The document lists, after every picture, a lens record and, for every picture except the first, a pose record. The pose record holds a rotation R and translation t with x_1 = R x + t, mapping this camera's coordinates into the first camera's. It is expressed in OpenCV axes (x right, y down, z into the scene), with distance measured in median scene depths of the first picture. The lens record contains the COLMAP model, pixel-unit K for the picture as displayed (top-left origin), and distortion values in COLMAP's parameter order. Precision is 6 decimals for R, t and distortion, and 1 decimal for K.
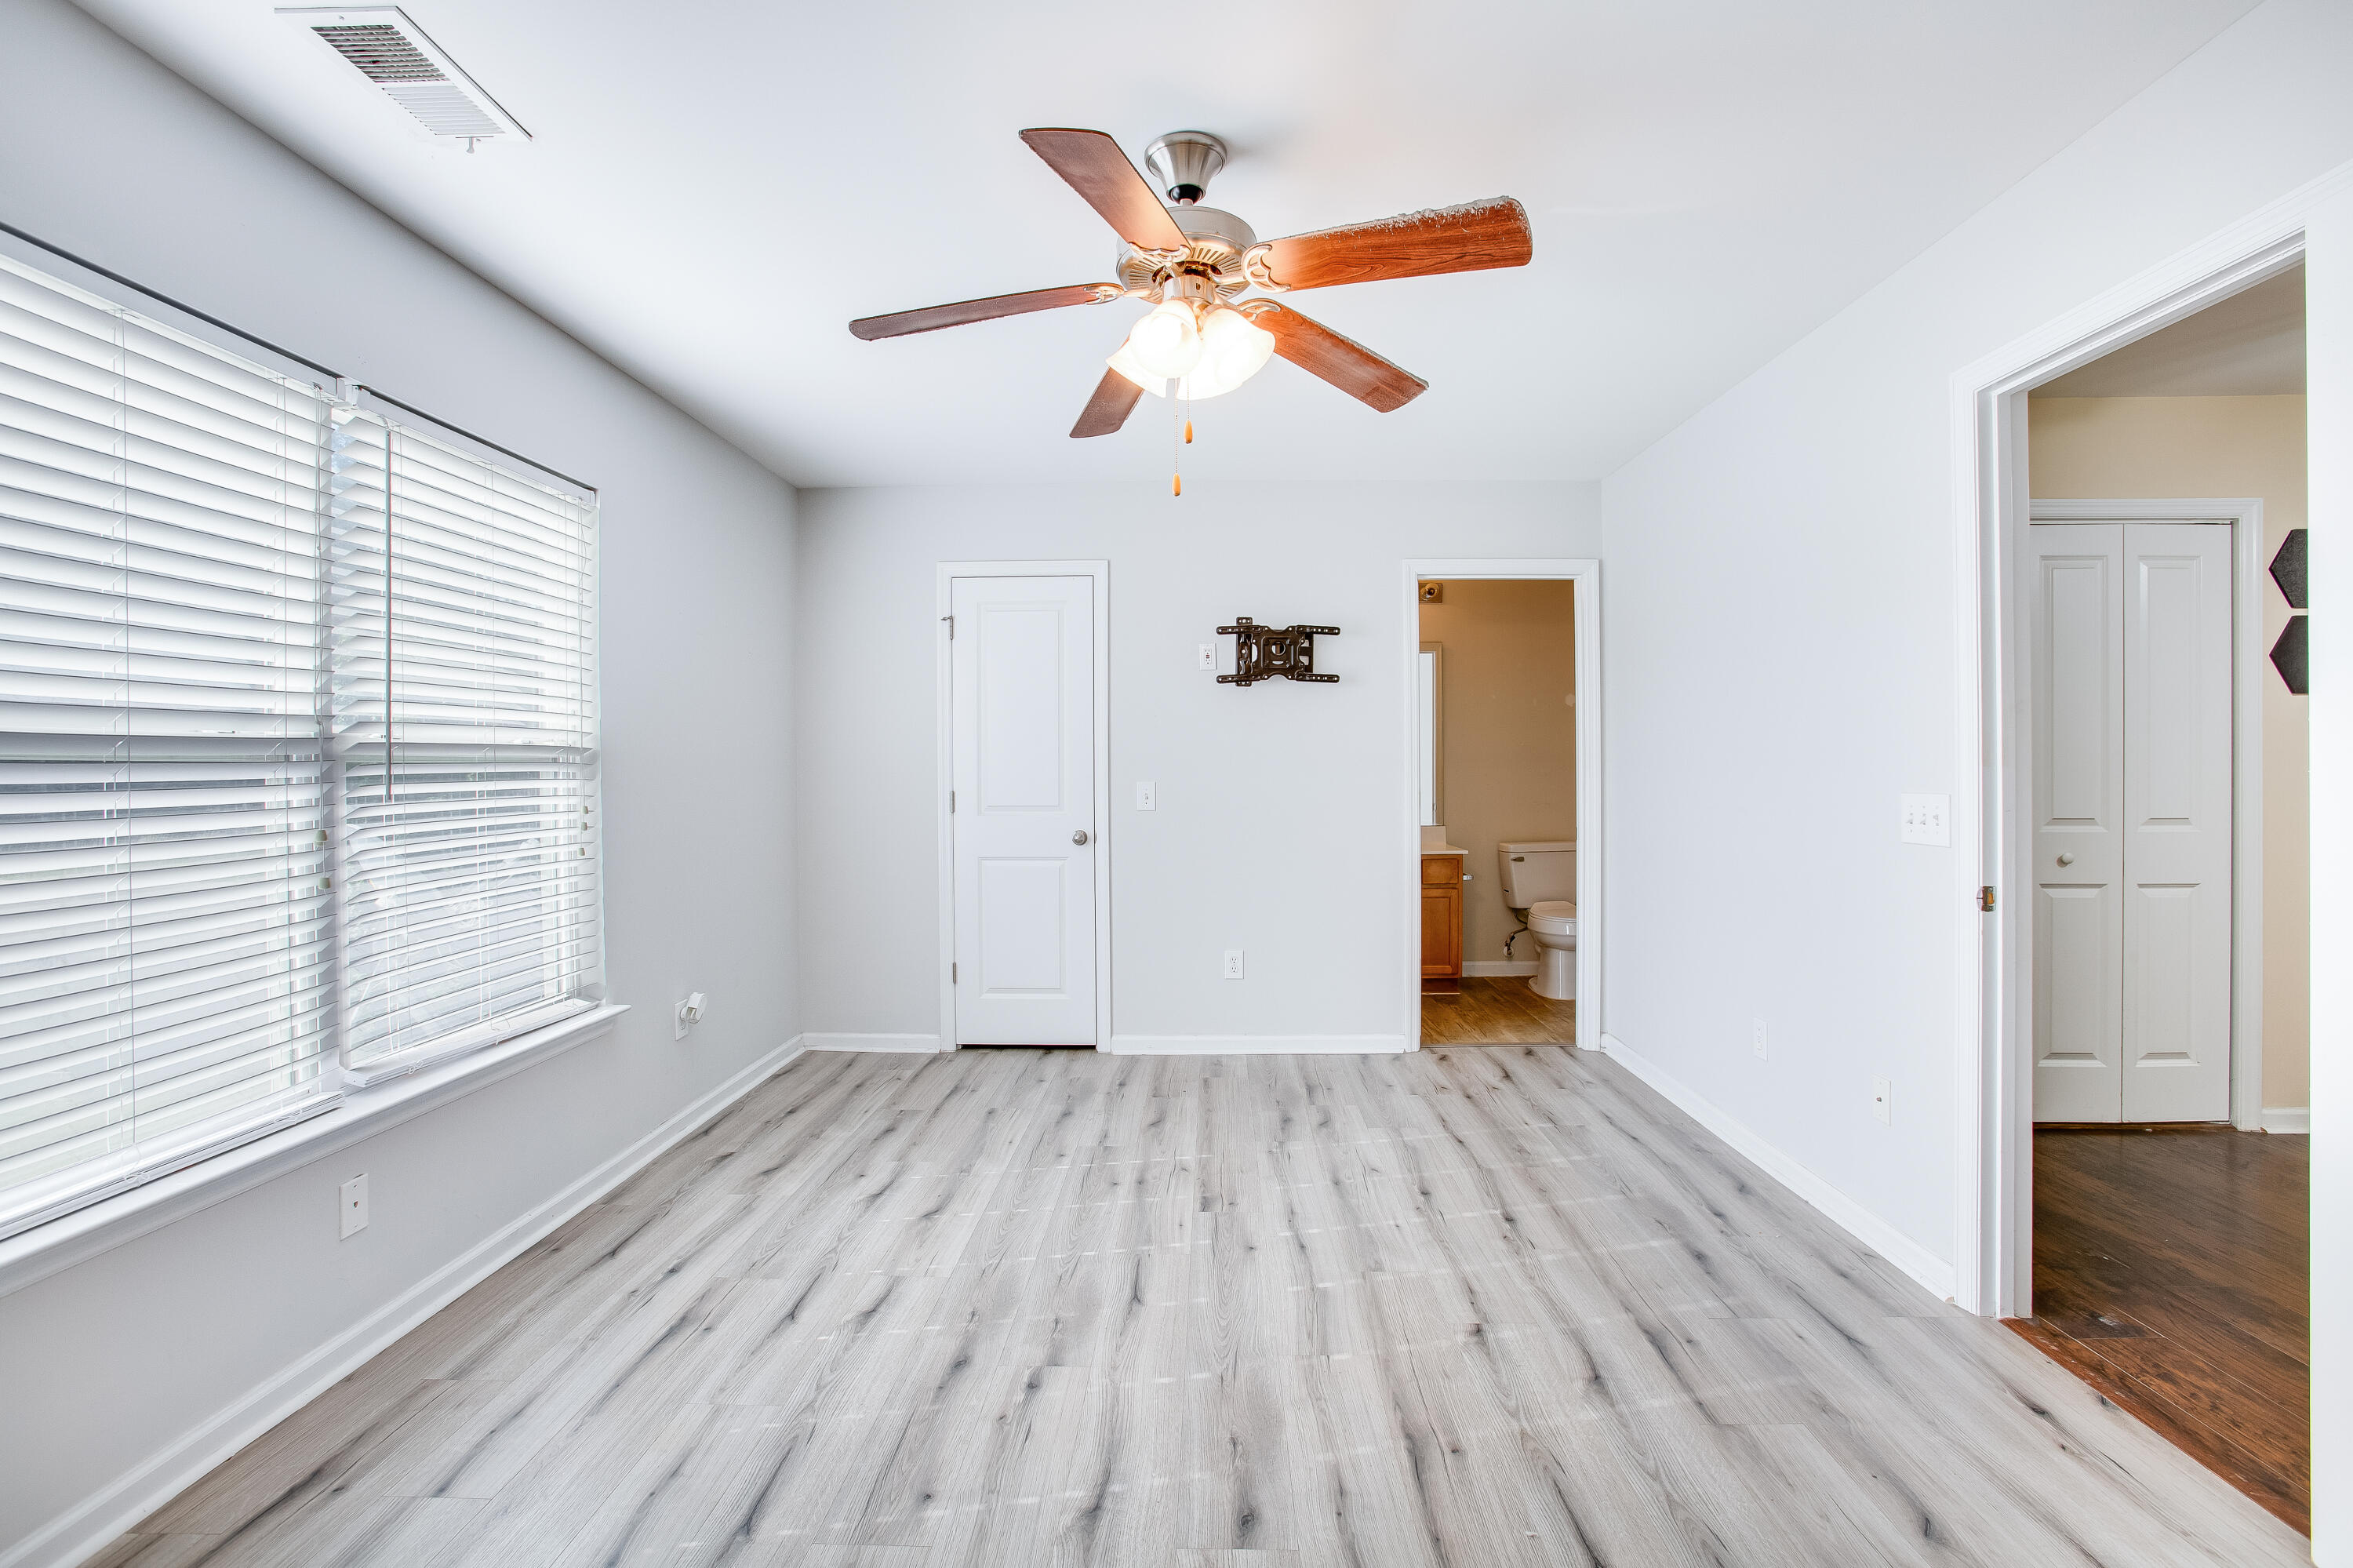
lens RADIAL K [[1045.1, 0, 1178.4], [0, 1045.1, 760.1], [0, 0, 1]] dist [-0.061883, 0.032719]
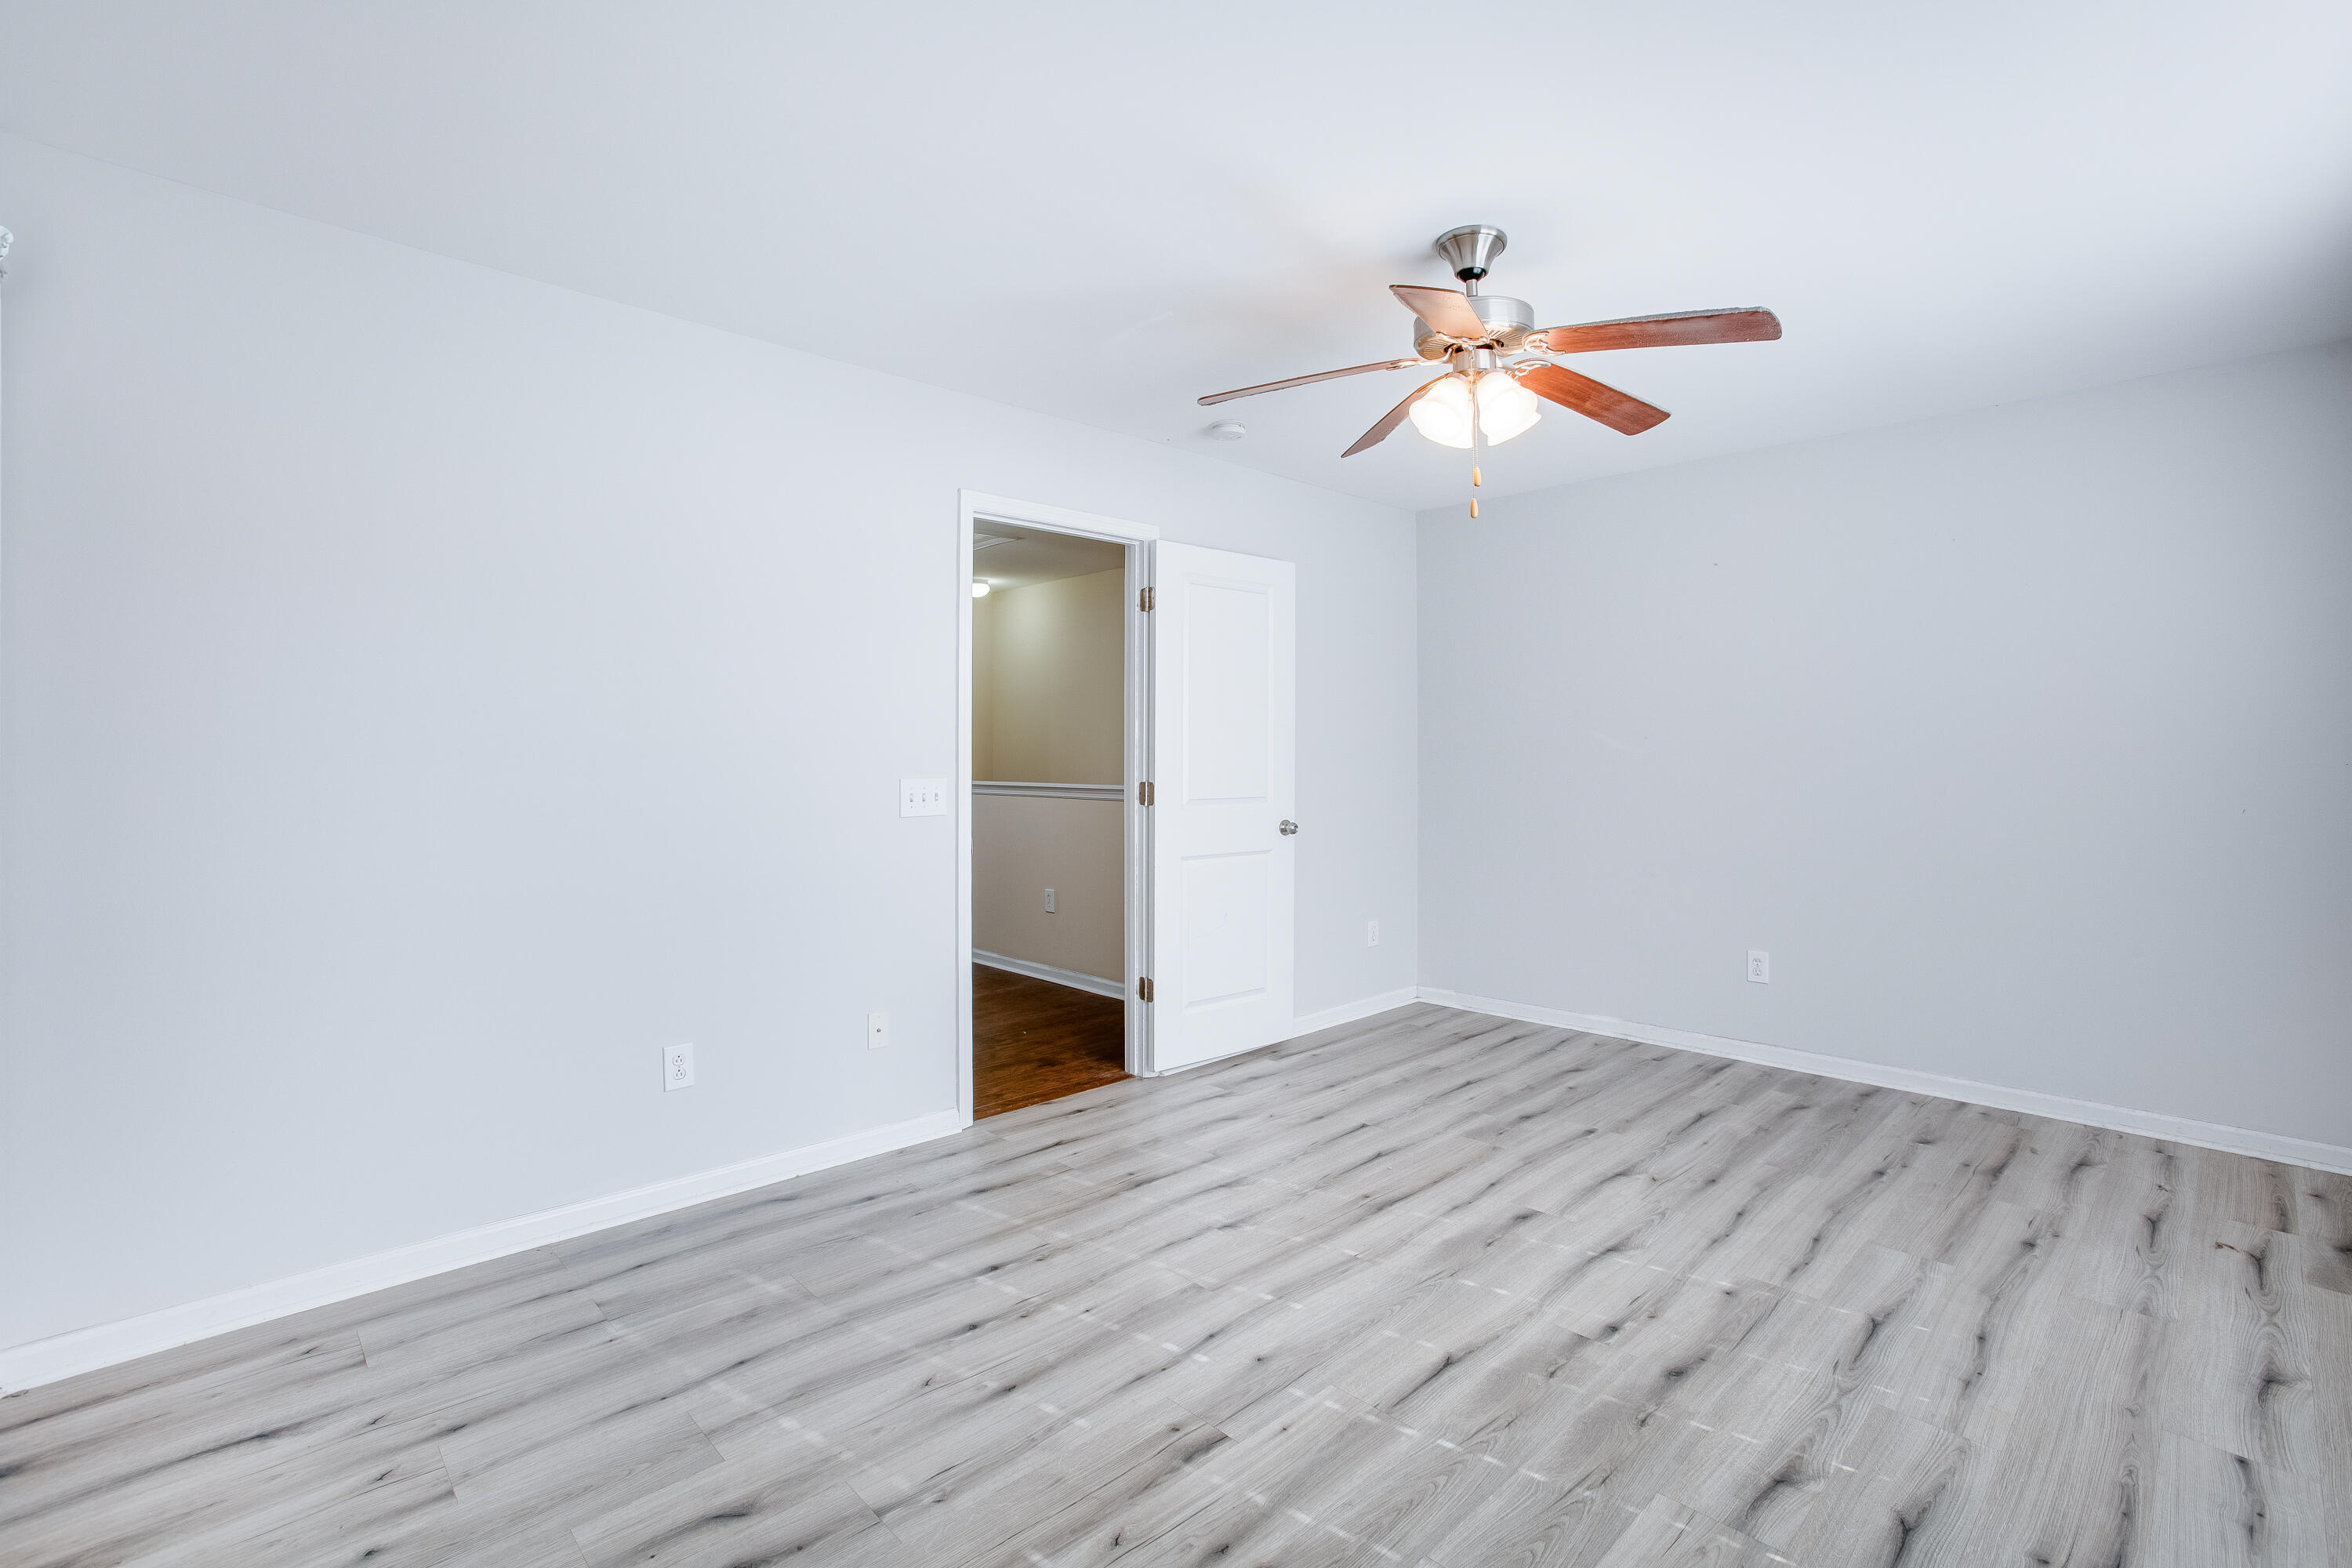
lens RADIAL K [[1044.6, 0, 1177.9], [0, 1044.6, 760.1], [0, 0, 1]] dist [-0.061883, 0.032719]
pose [[-0.700396, 0.002979, 0.713748, -0.505906], [-0.000369, 0.999990, -0.004536, 0.010435], [-0.713755, -0.003440, -0.700387, 1.780750]]
